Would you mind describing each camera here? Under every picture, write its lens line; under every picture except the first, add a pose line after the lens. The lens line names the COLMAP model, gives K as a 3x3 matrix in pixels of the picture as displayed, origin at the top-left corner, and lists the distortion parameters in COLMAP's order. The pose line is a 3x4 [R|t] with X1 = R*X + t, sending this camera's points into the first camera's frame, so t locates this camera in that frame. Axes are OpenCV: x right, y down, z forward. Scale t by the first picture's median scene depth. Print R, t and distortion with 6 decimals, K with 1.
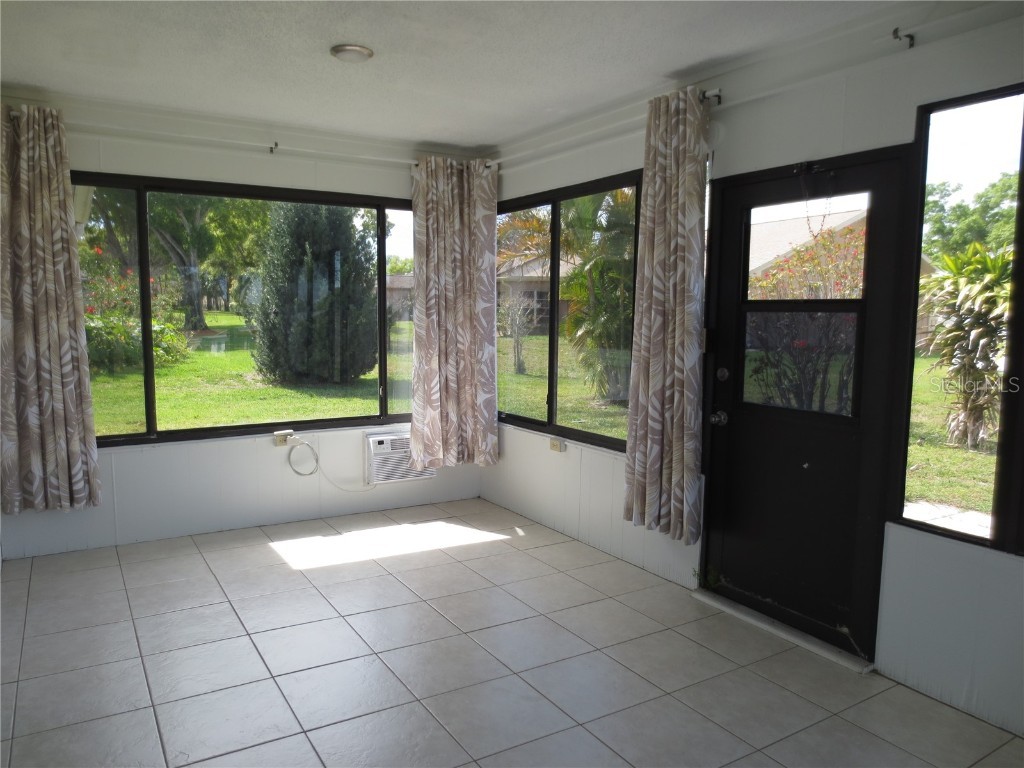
lens RADIAL K [[723.9, 0, 508.8], [0, 723.9, 388.0], [0, 0, 1]] dist [-0.041157, 0.024635]
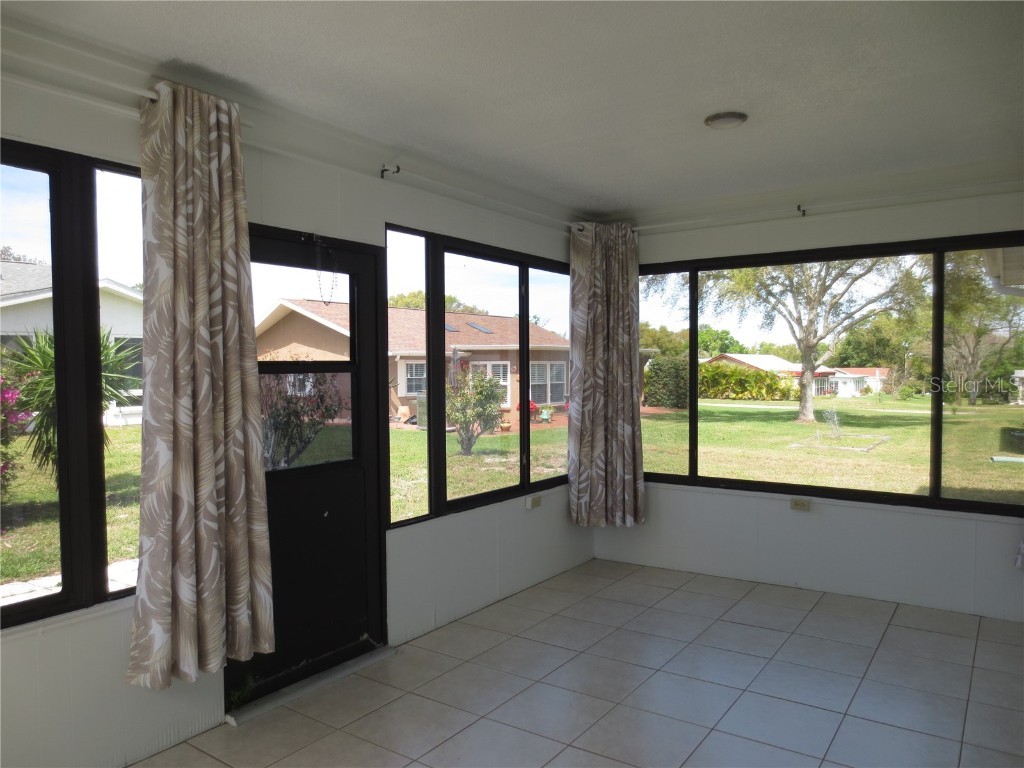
lens RADIAL K [[723.9, 0, 508.8], [0, 723.9, 388.0], [0, 0, 1]] dist [-0.041157, 0.024635]
pose [[-0.384660, -0.050240, 0.921690, -0.741036], [0.090486, 0.991656, 0.091817, -0.169459], [-0.918613, 0.118719, -0.376904, 1.228470]]
